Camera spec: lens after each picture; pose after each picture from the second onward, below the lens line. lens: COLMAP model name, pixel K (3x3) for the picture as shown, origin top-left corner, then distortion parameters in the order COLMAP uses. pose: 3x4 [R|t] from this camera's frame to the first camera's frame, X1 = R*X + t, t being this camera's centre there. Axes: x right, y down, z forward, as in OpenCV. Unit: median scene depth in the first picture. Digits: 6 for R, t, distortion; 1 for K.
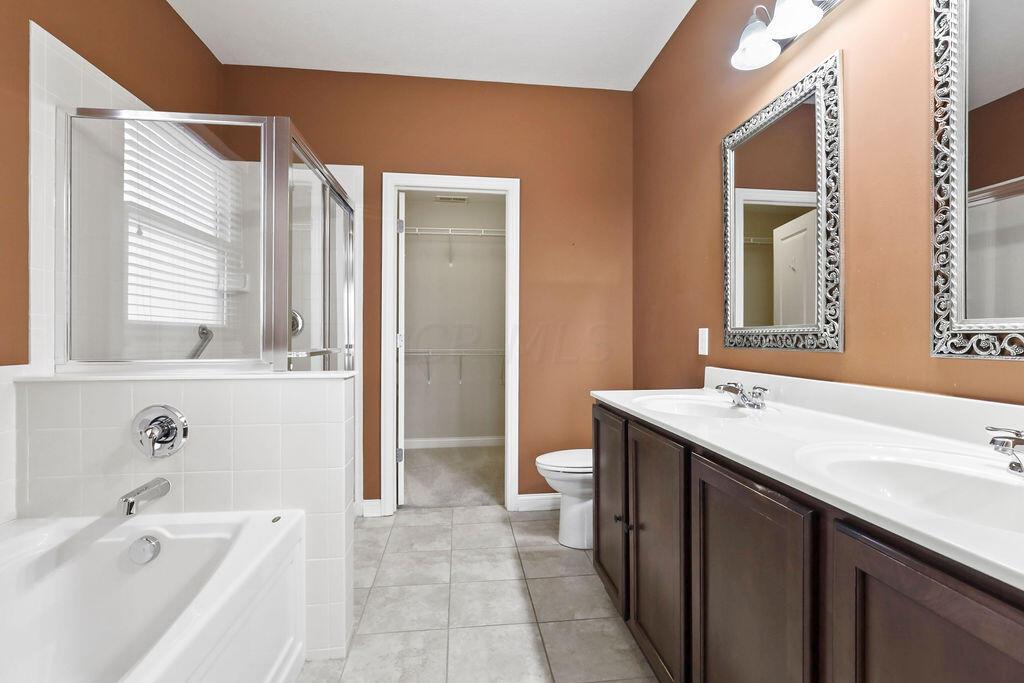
lens RADIAL K [[482.6, 0, 518.8], [0, 482.6, 334.0], [0, 0, 1]] dist [-0.009863, 0.002127]
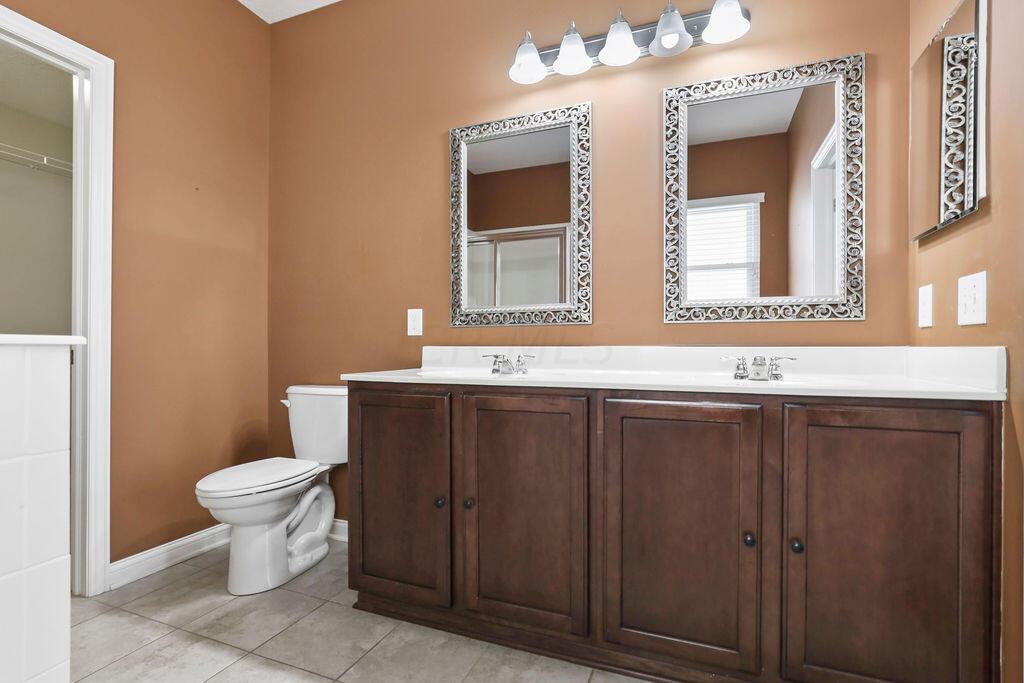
lens RADIAL K [[482.6, 0, 517.3], [0, 482.6, 343.9], [0, 0, 1]] dist [-0.009863, 0.002127]
pose [[0.488689, 0.004689, 0.872446, -0.612713], [-0.005851, 0.999981, -0.002097, 0.096911], [-0.872439, -0.004080, 0.488707, 0.500529]]
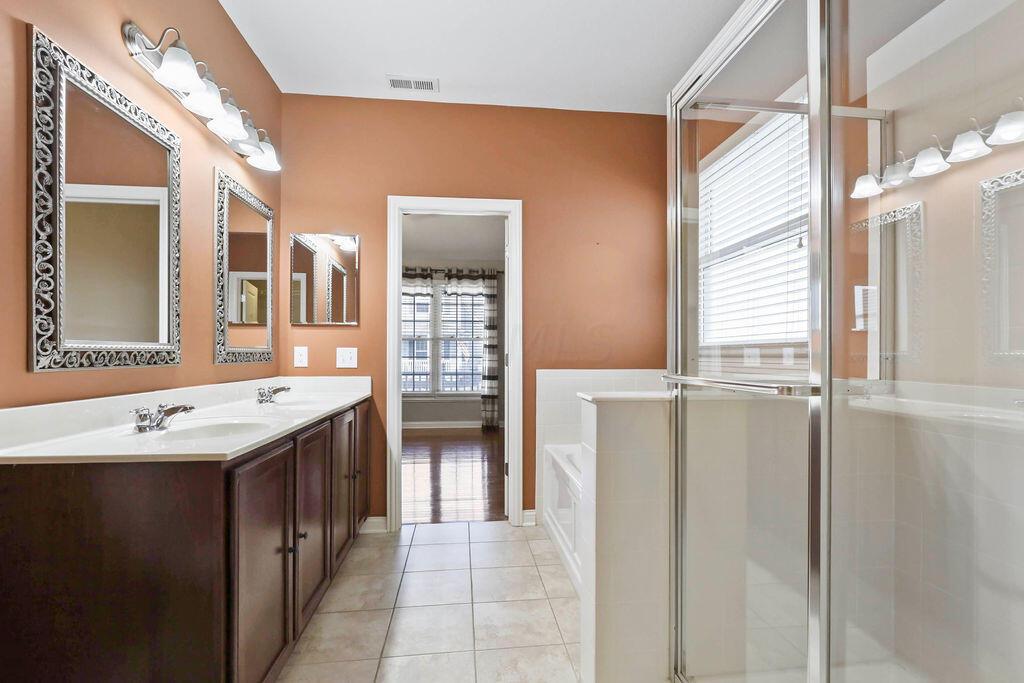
lens RADIAL K [[482.6, 0, 514.3], [0, 482.6, 351.3], [0, 0, 1]] dist [-0.009863, 0.002127]
pose [[-0.999005, -0.001165, 0.044588, -0.217807], [-0.001551, 0.999962, -0.008625, 0.005709], [-0.044577, -0.008685, -0.998968, 1.592100]]
